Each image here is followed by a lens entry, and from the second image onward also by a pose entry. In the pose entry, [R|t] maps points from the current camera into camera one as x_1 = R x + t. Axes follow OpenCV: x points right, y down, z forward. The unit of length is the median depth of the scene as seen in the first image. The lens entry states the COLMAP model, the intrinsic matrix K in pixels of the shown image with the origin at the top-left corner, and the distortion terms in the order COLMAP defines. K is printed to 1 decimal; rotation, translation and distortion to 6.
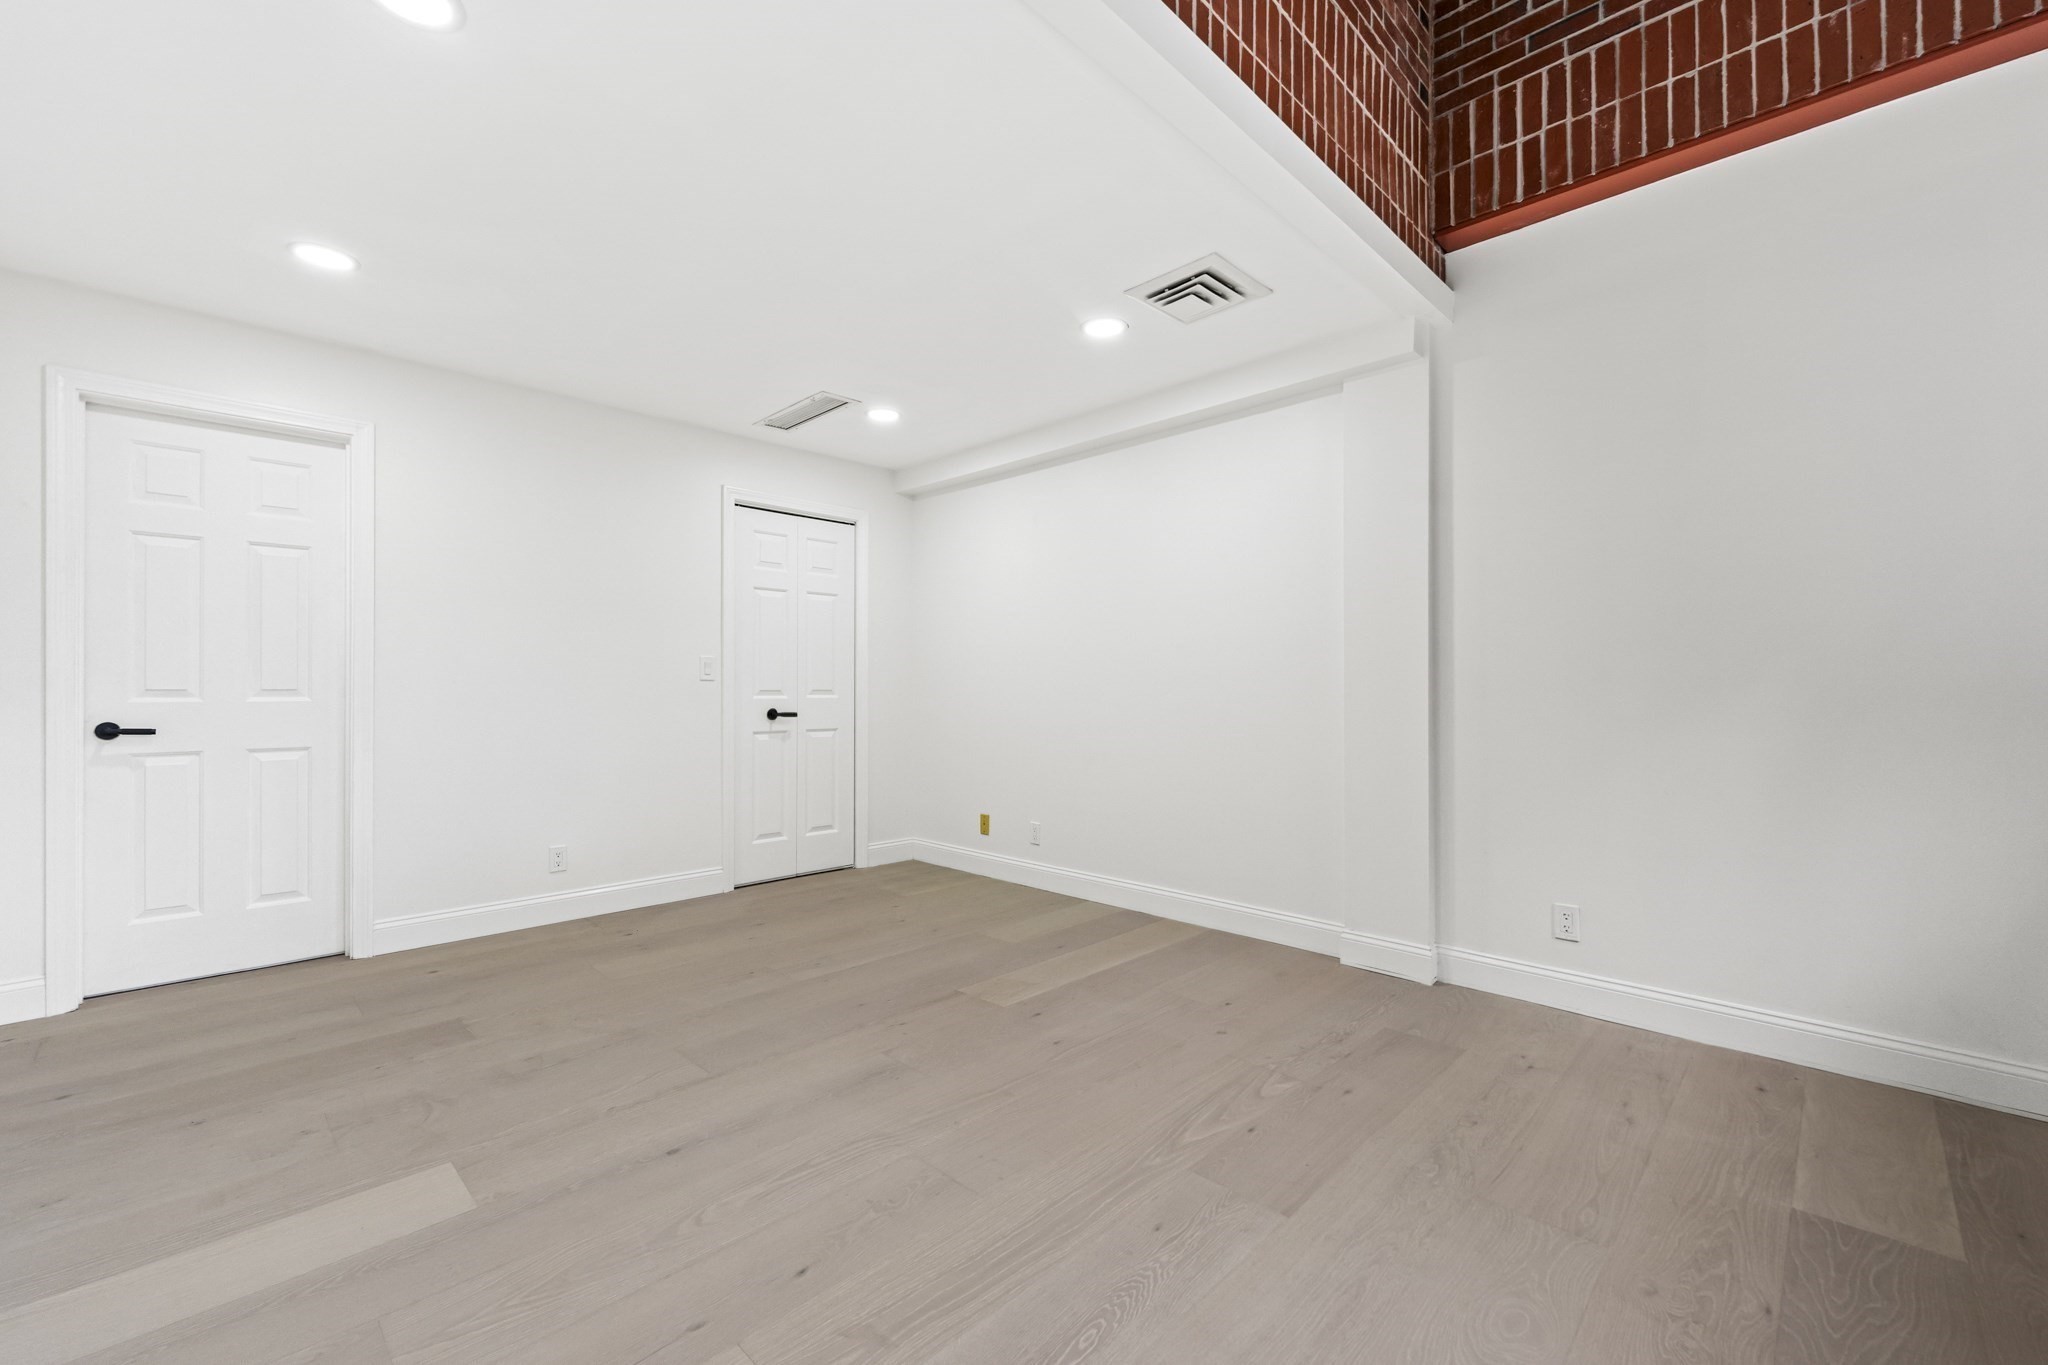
lens RADIAL K [[841.3, 0, 1021.9], [0, 841.3, 686.0], [0, 0, 1]] dist [-0.000507, -0.000582]
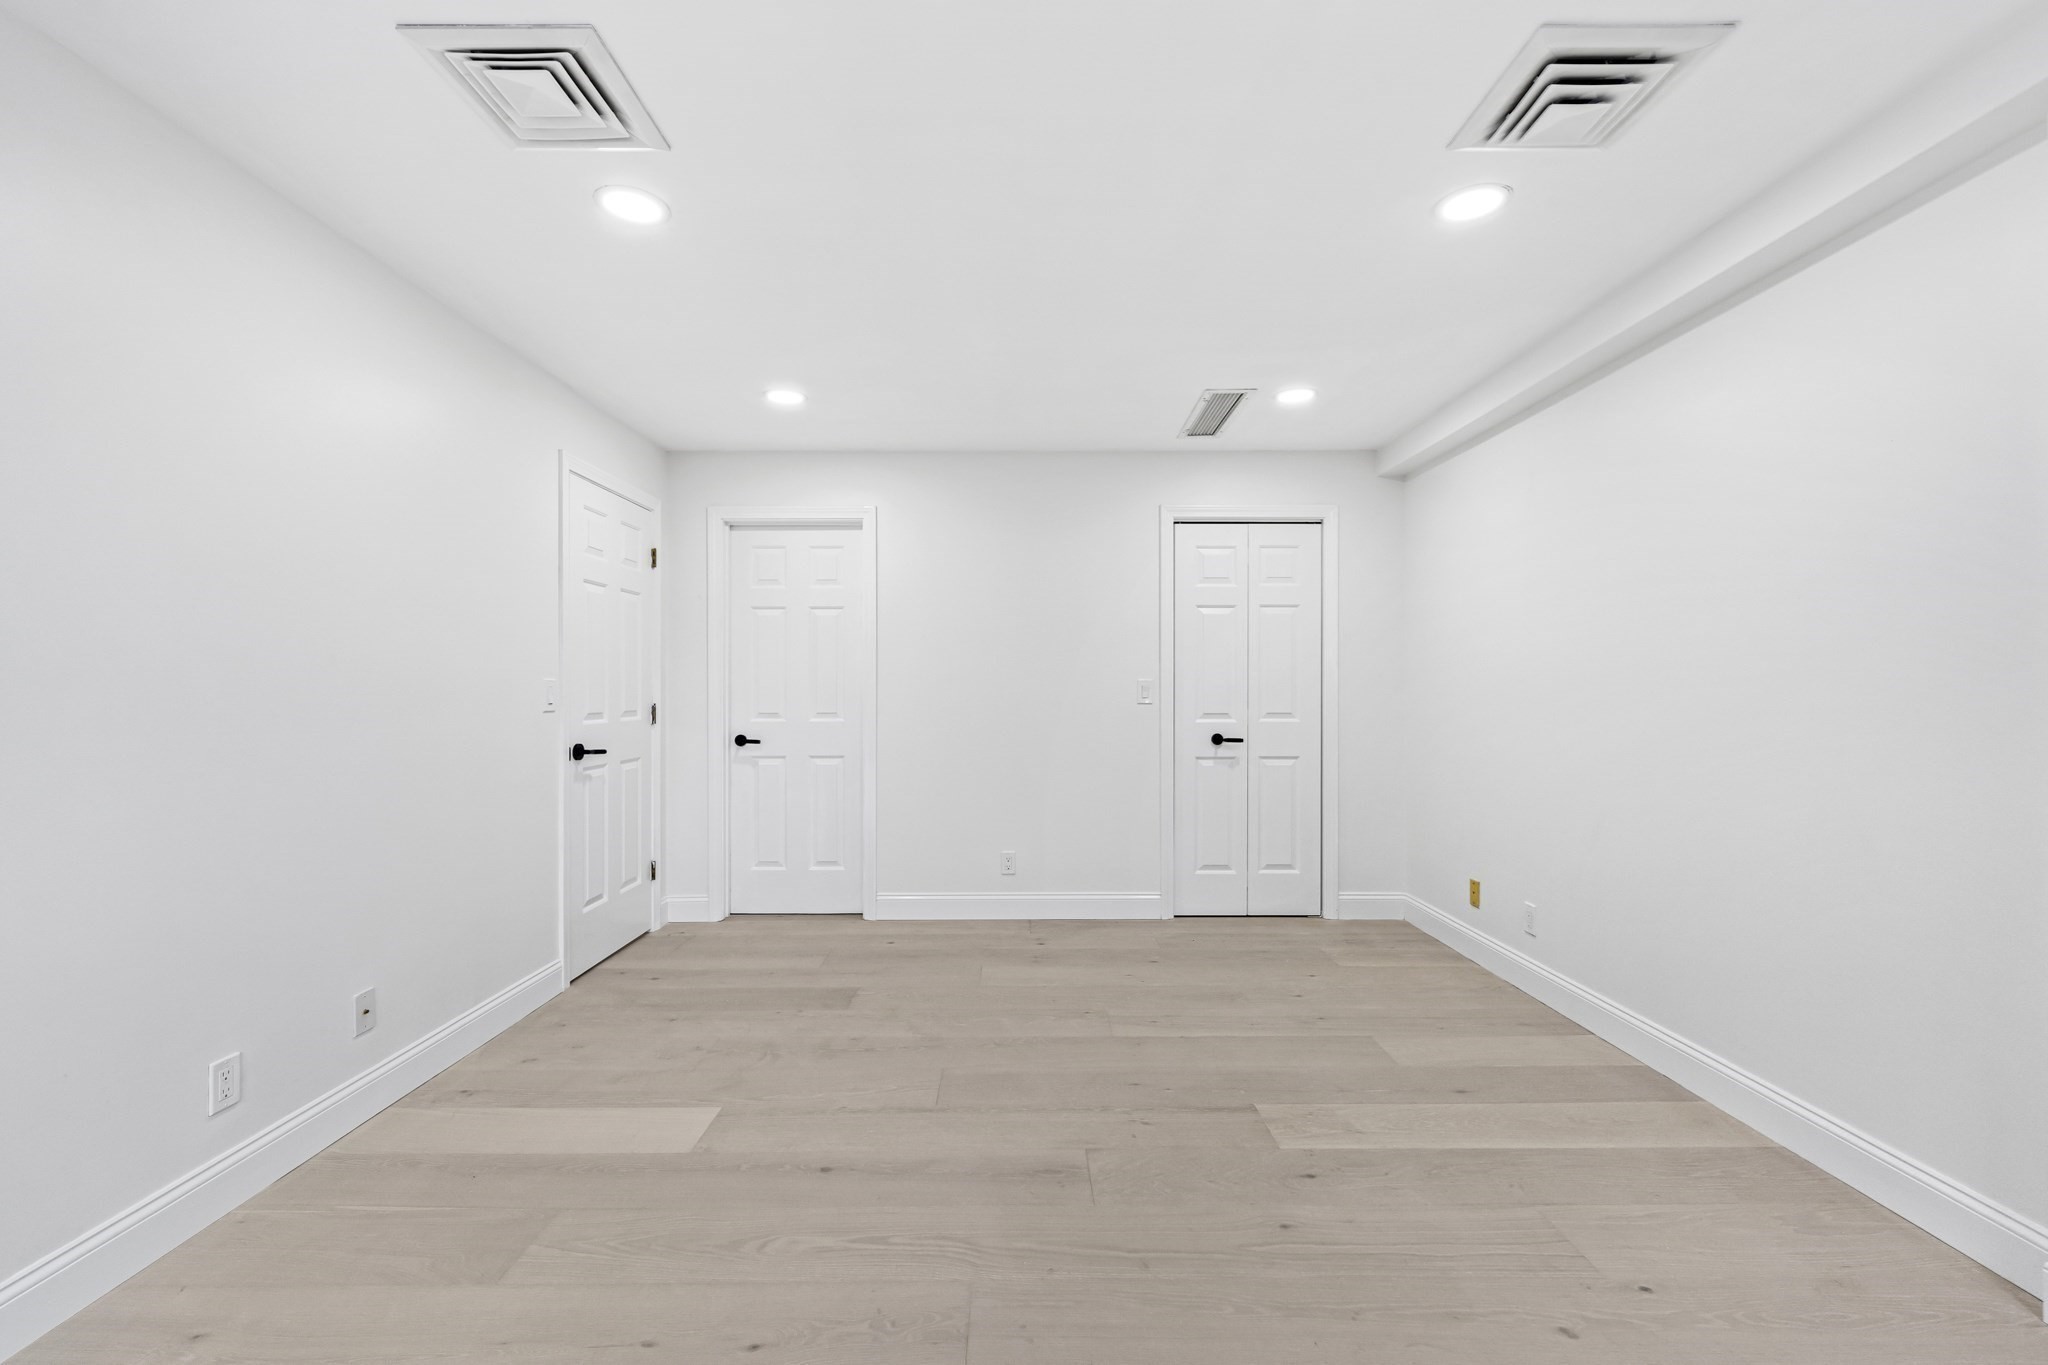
lens RADIAL K [[841.3, 0, 1021.3], [0, 841.3, 695.9], [0, 0, 1]] dist [-0.000507, -0.000582]
pose [[0.705504, 0.002837, -0.708700, 0.433153], [0.003193, 0.999969, 0.007181, -0.045291], [0.708698, -0.007329, 0.705474, 0.361344]]
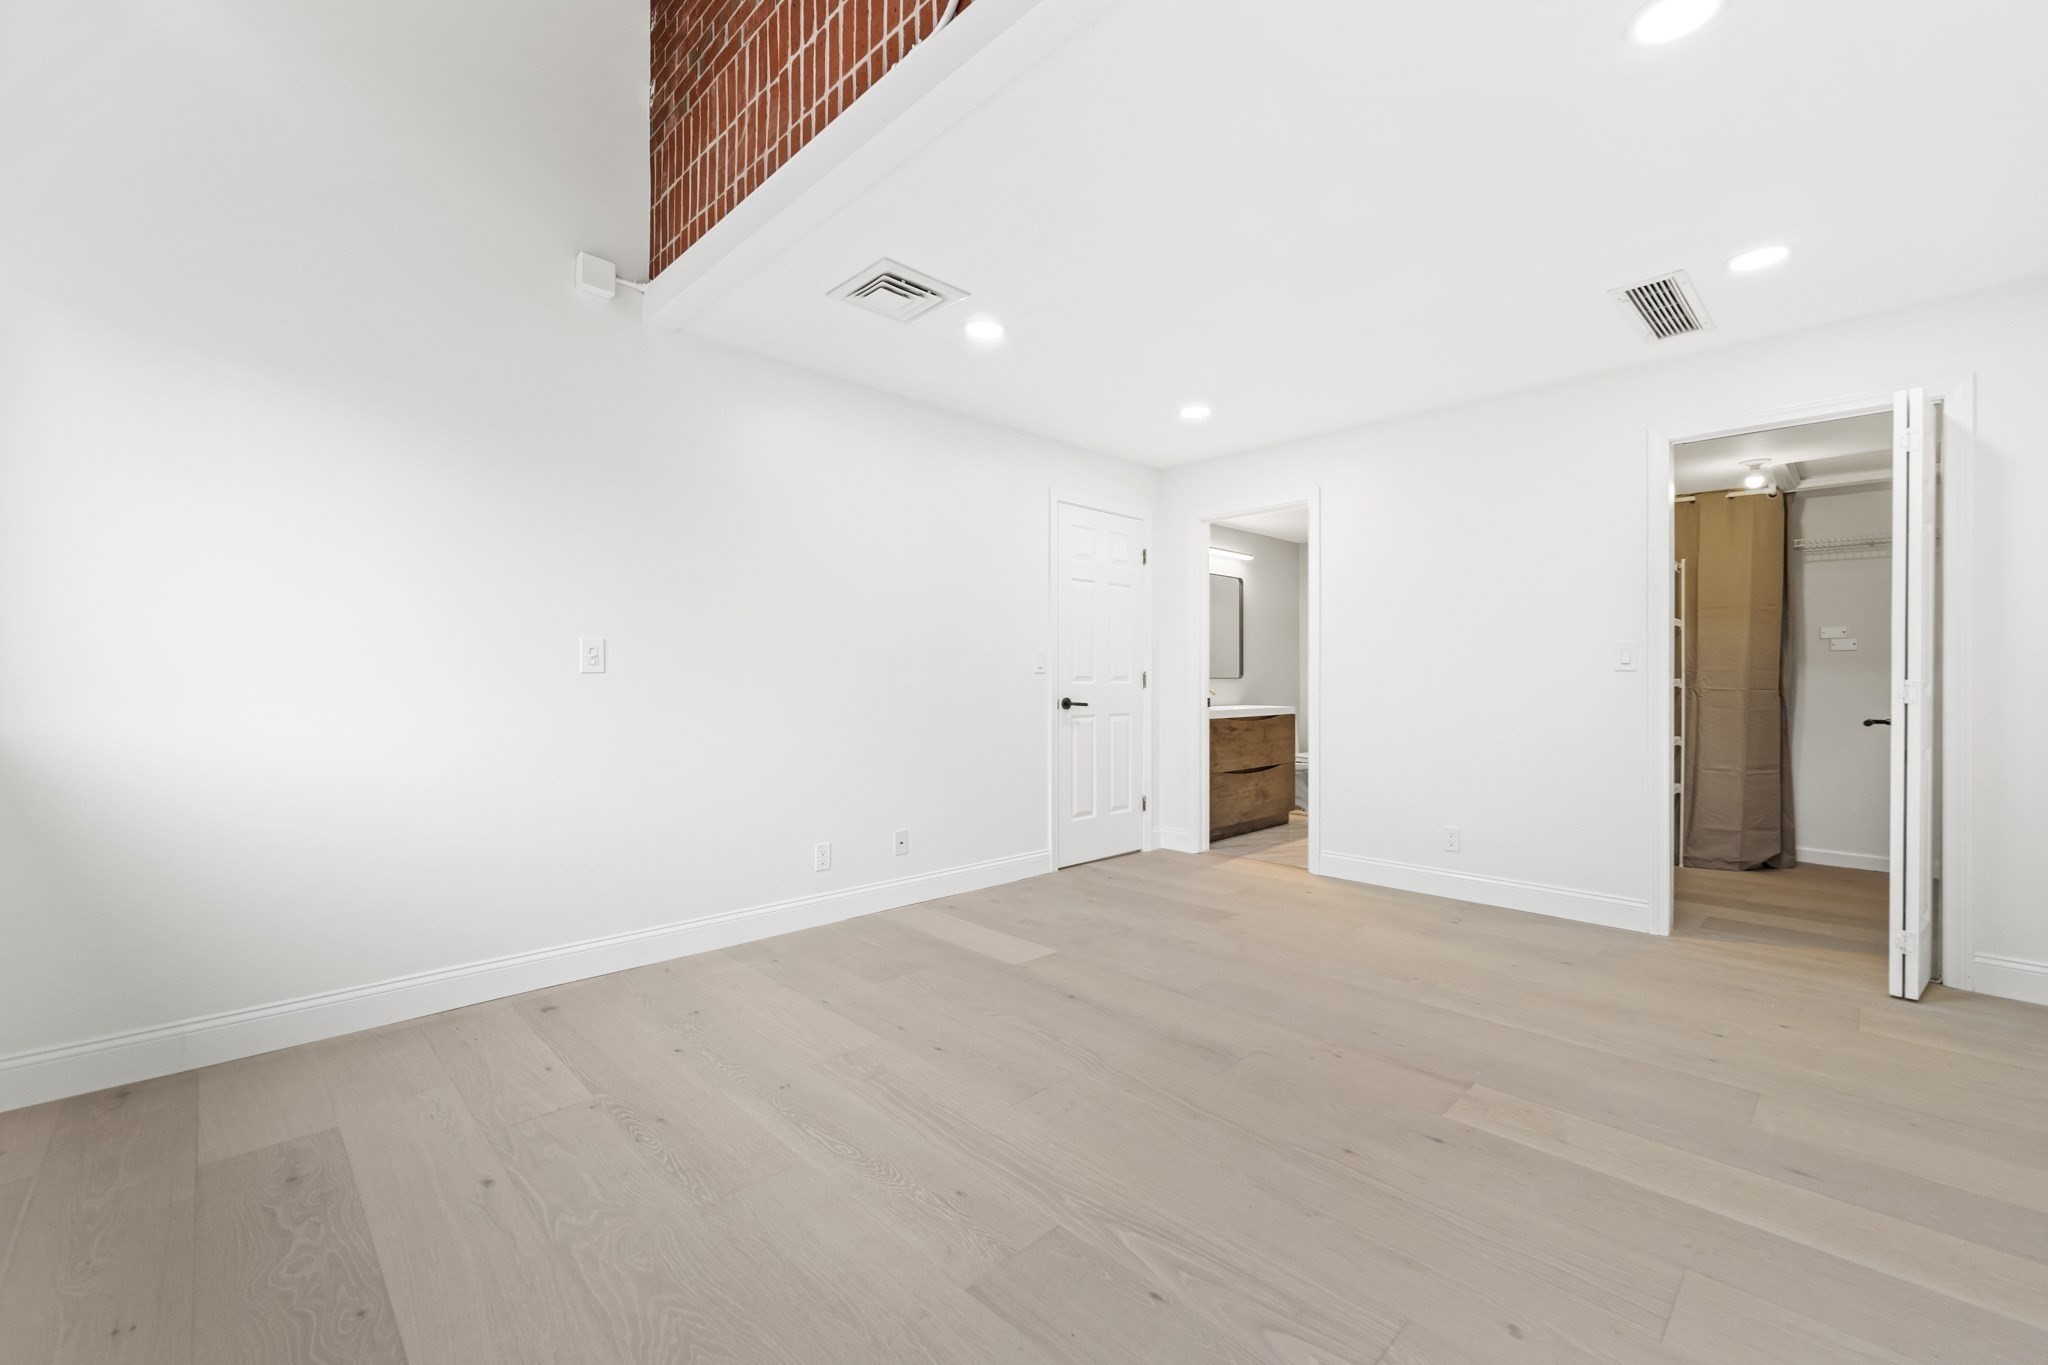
lens RADIAL K [[841.3, 0, 1029.8], [0, 841.3, 690.1], [0, 0, 1]] dist [-0.000507, -0.000582]
pose [[-0.017117, 0.012017, -0.999781, 0.868979], [-0.001321, 0.999927, 0.012042, 0.005557], [0.999853, 0.001527, -0.017100, 0.801319]]
